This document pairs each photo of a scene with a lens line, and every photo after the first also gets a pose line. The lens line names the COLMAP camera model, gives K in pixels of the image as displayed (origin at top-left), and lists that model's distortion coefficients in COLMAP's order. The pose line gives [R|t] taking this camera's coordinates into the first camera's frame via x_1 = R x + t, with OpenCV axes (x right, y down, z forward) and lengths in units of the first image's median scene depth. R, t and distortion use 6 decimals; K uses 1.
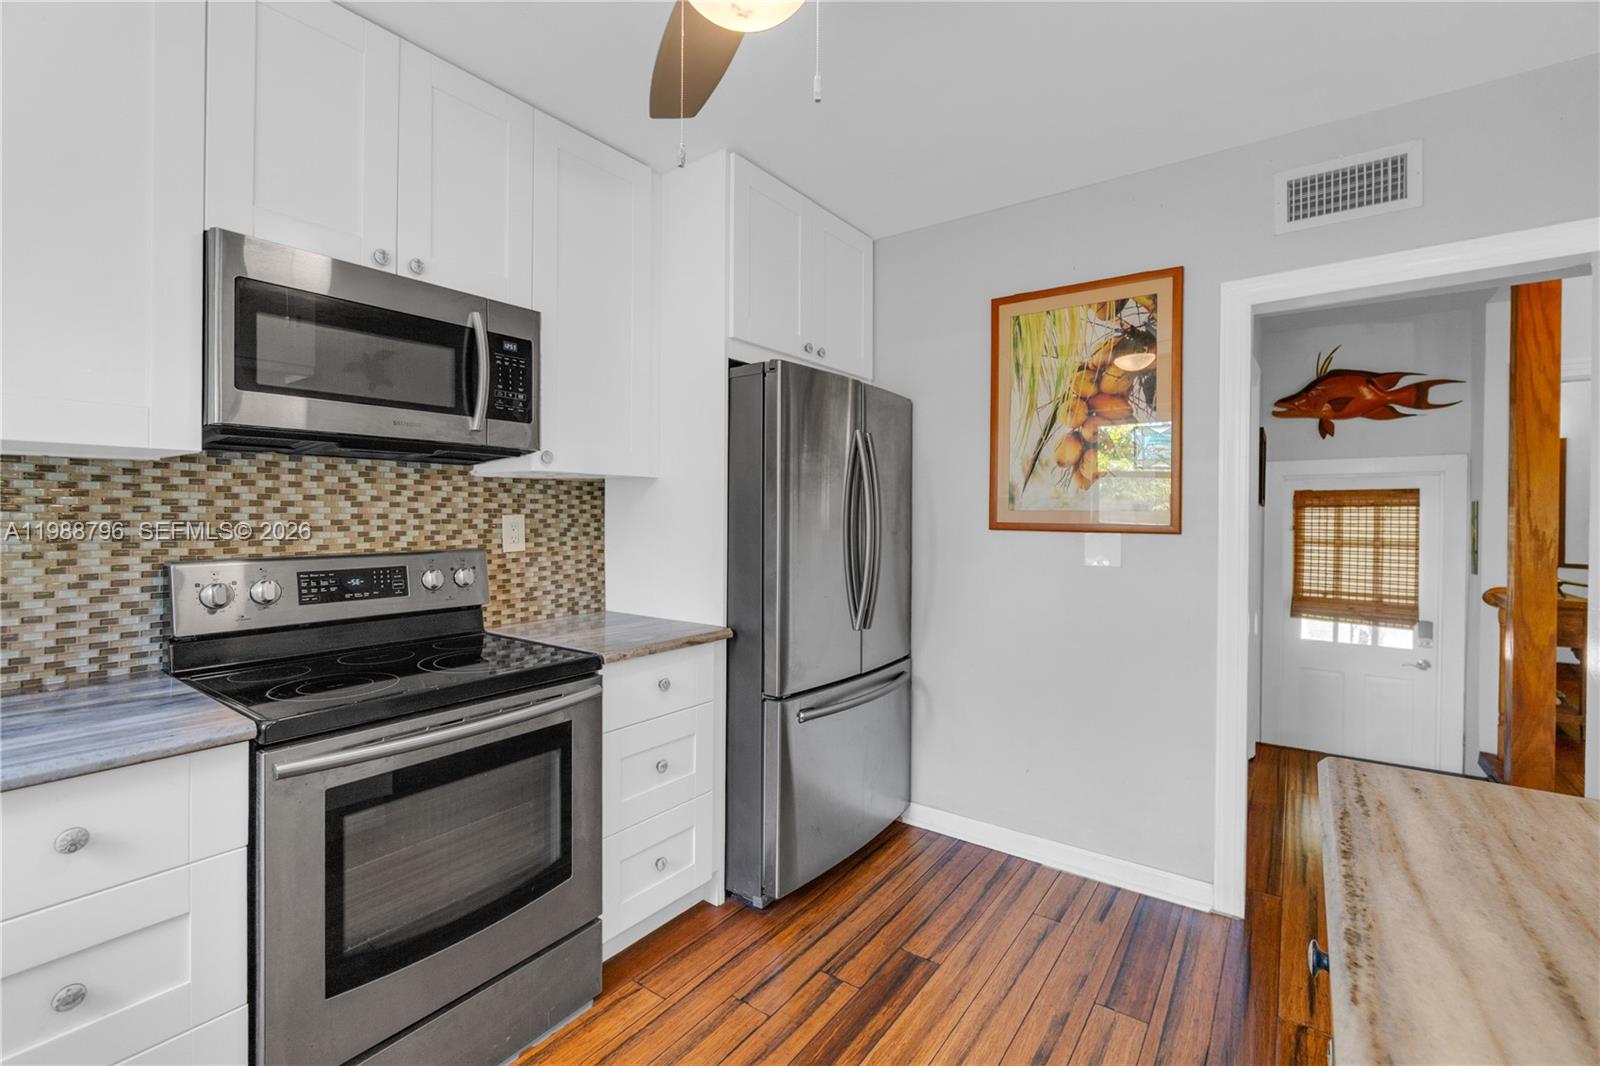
lens RADIAL K [[697.8, 0, 785.5], [0, 697.8, 511.9], [0, 0, 1]] dist [-0.003598, -0.000209]
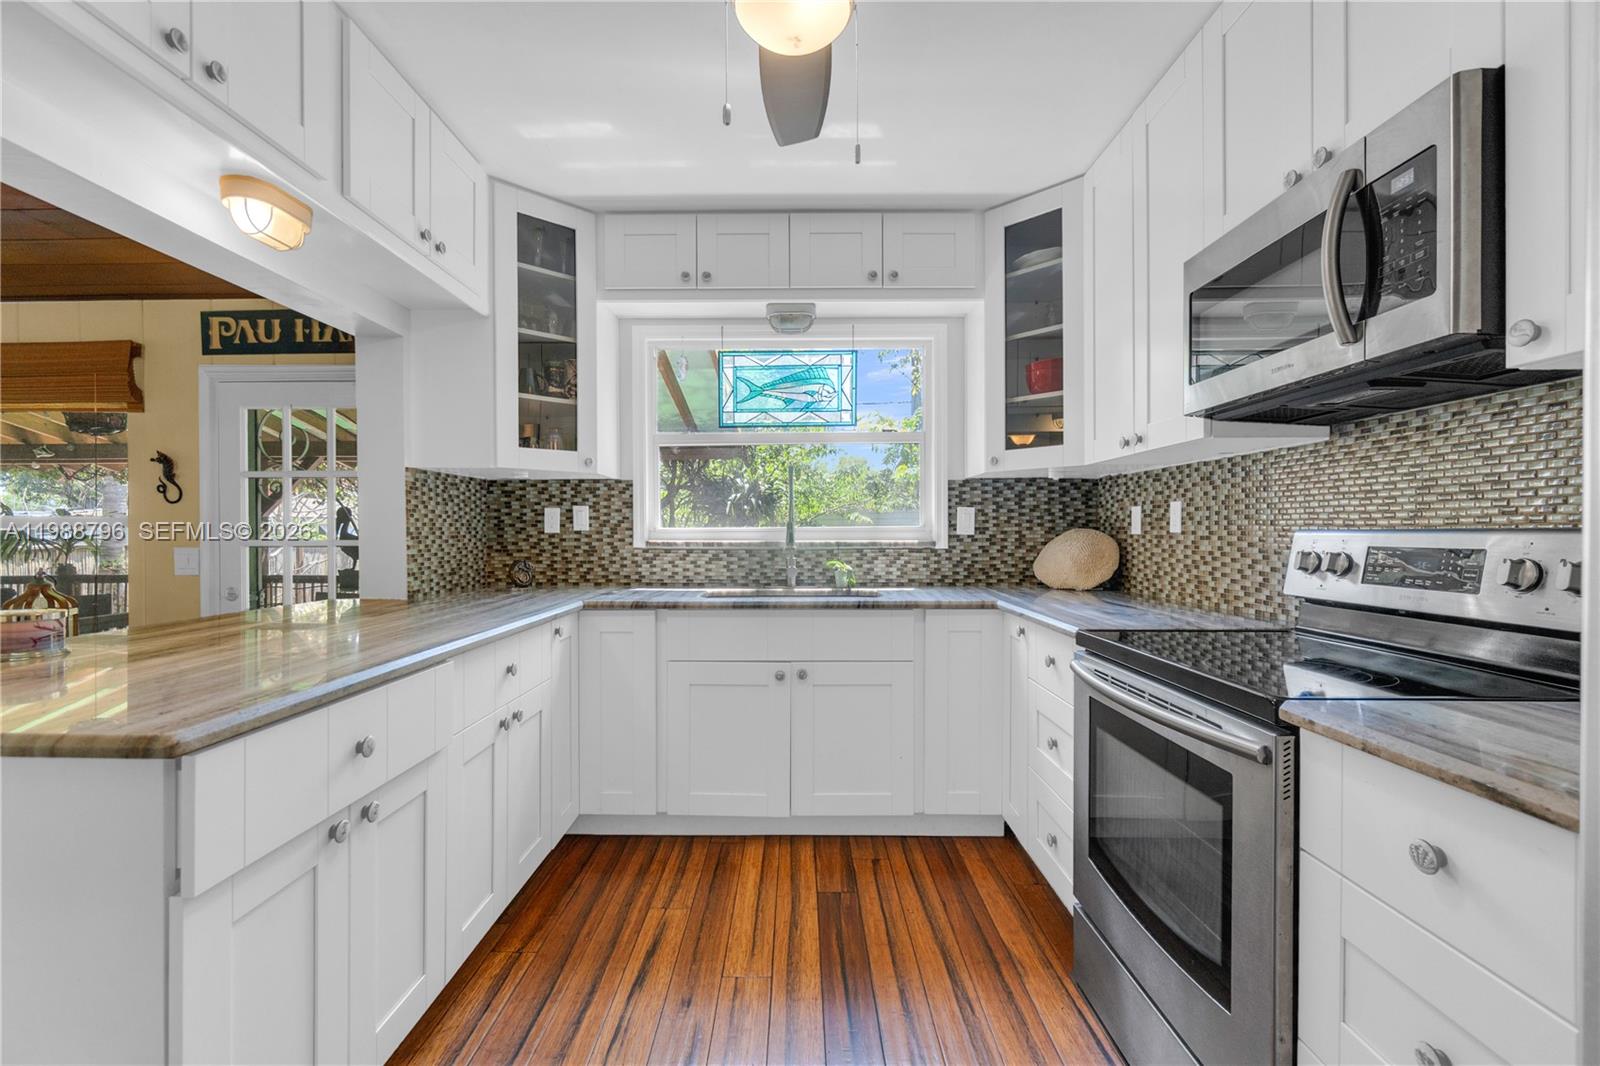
lens RADIAL K [[695.2, 0, 790.9], [0, 695.2, 532.0], [0, 0, 1]] dist [-0.002210, -0.000038]
pose [[-0.807143, -0.004703, -0.590338, 0.335120], [-0.003945, 0.999989, -0.002573, 0.059933], [0.590343, 0.000252, -0.807152, 1.042954]]
